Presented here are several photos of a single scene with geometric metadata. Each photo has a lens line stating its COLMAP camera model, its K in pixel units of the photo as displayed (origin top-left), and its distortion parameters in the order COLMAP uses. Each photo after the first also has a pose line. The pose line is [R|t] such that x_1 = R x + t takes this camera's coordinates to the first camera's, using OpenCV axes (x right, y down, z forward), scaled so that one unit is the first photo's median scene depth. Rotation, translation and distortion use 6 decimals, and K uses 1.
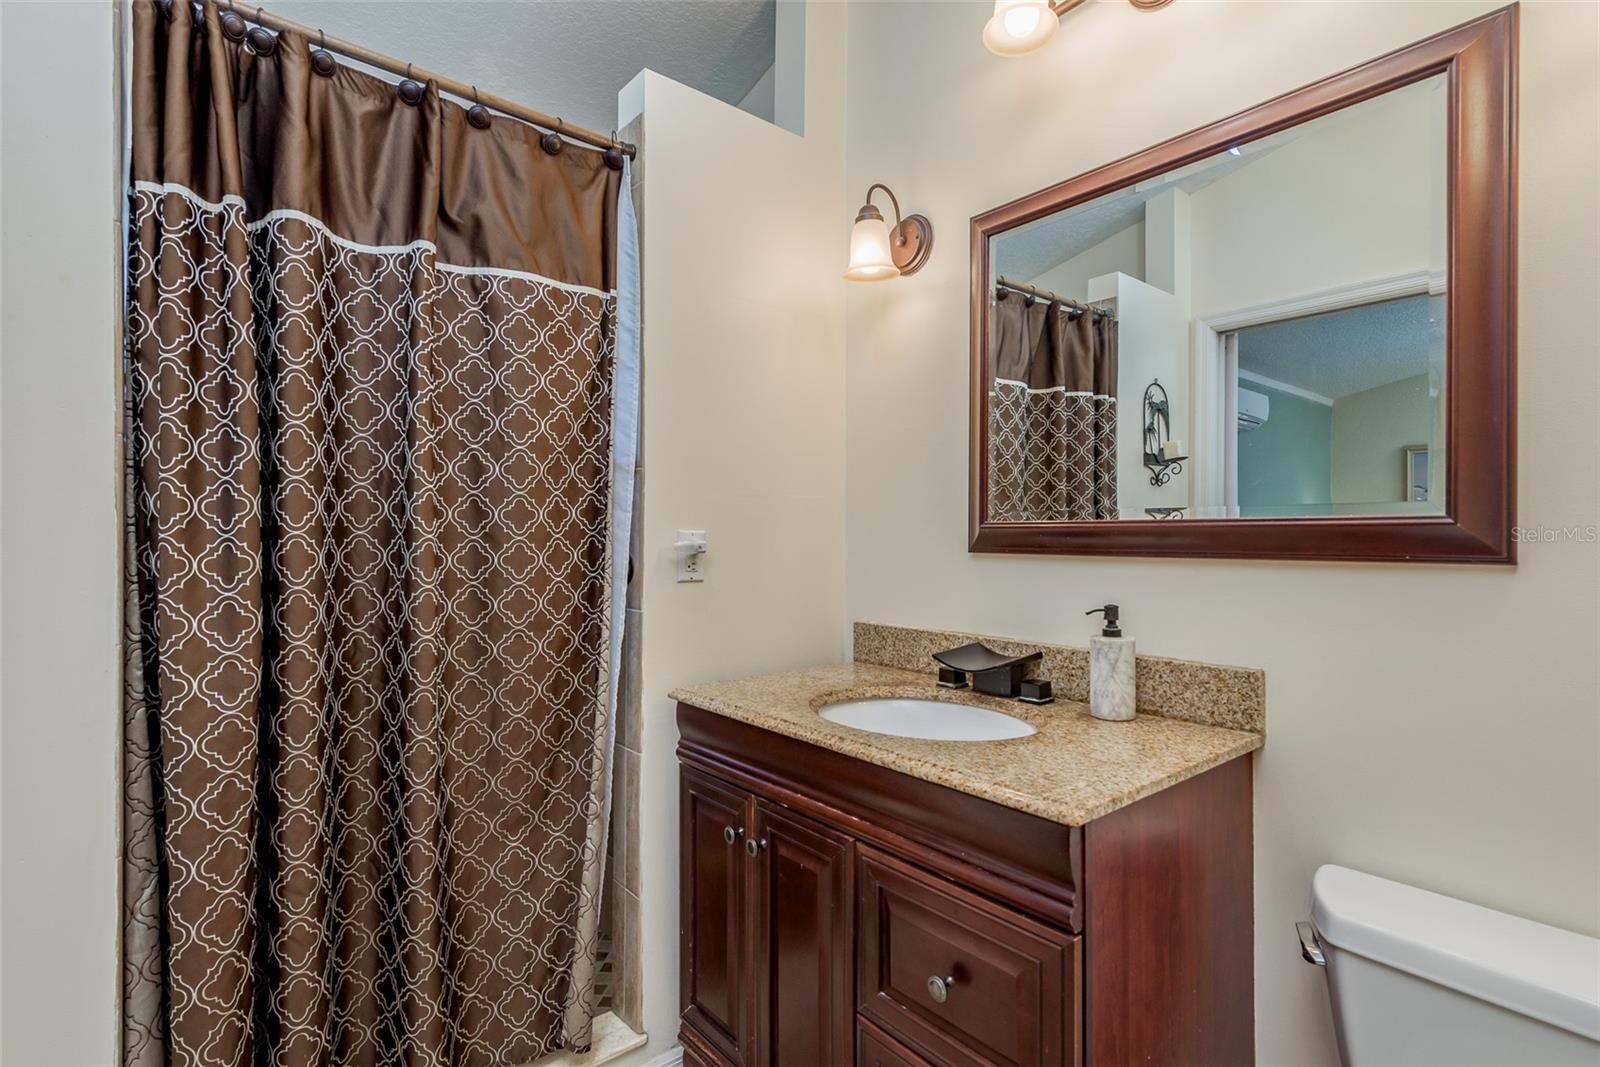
lens RADIAL K [[808.0, 0, 816.0], [0, 808.0, 527.1], [0, 0, 1]] dist [0.004777, 0.000161]
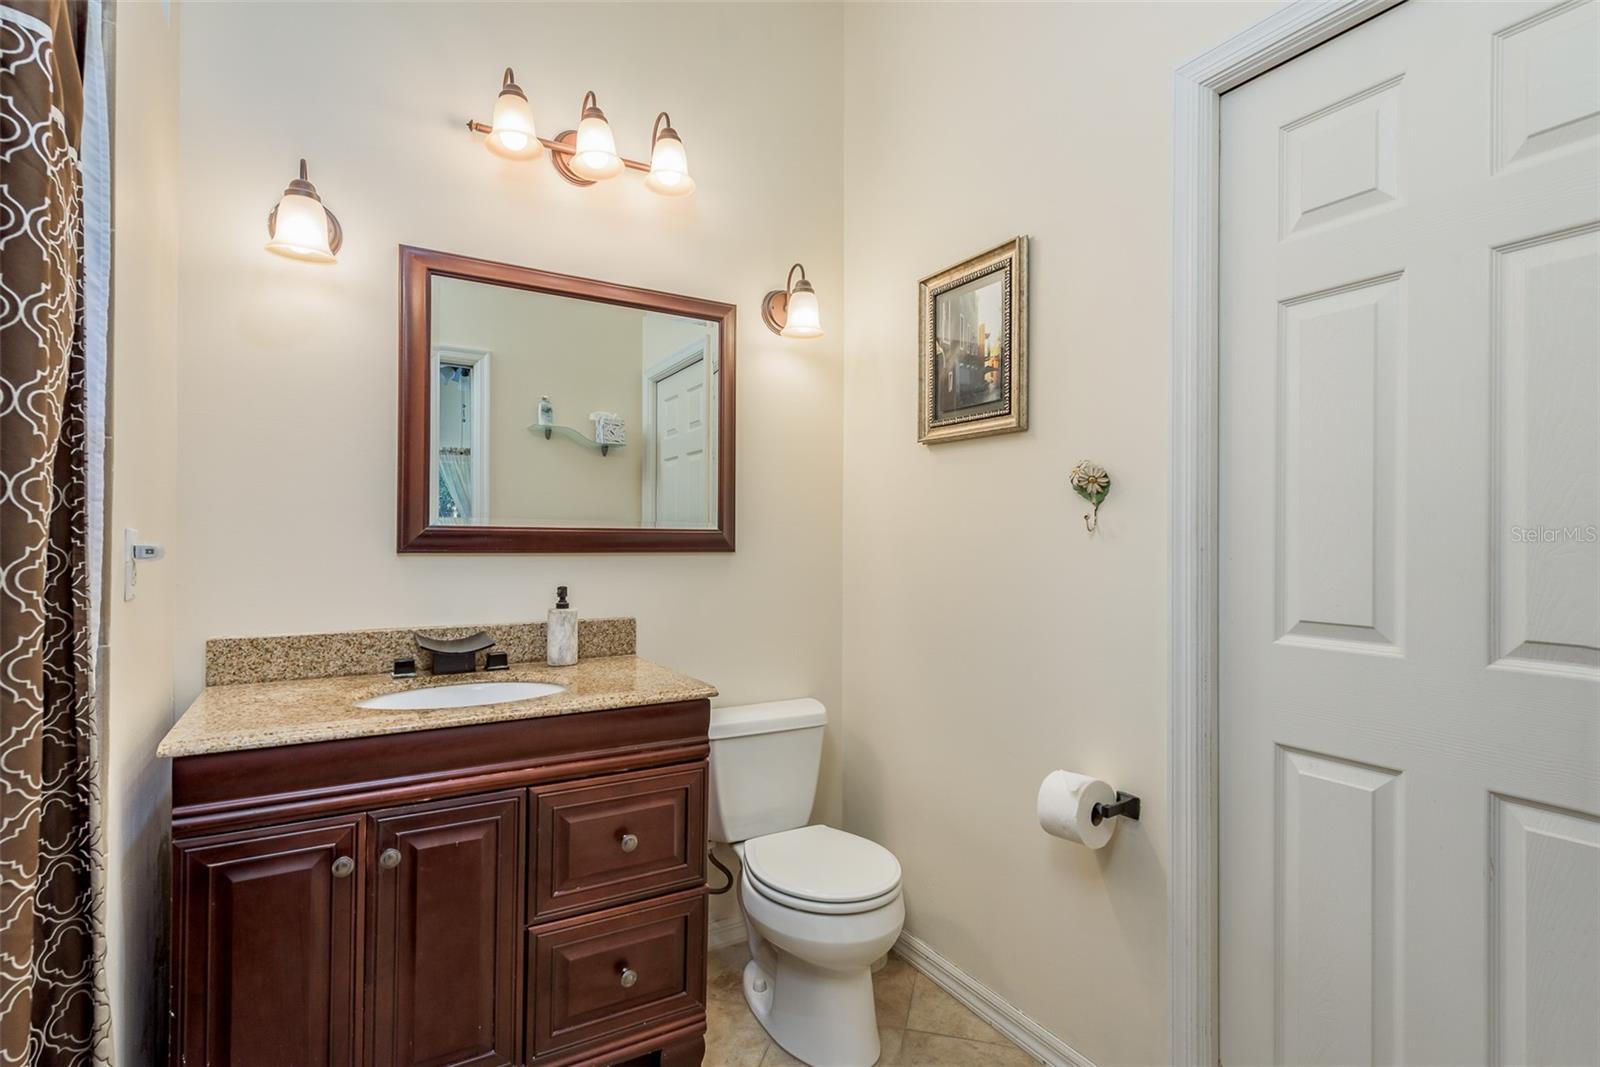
lens RADIAL K [[808.0, 0, 816.0], [0, 808.0, 527.1], [0, 0, 1]] dist [0.004777, 0.000161]
pose [[0.107963, 0.016703, 0.994015, -0.943128], [-0.012455, 0.999803, -0.015448, 0.007217], [-0.994077, -0.010713, 0.108150, 0.371306]]
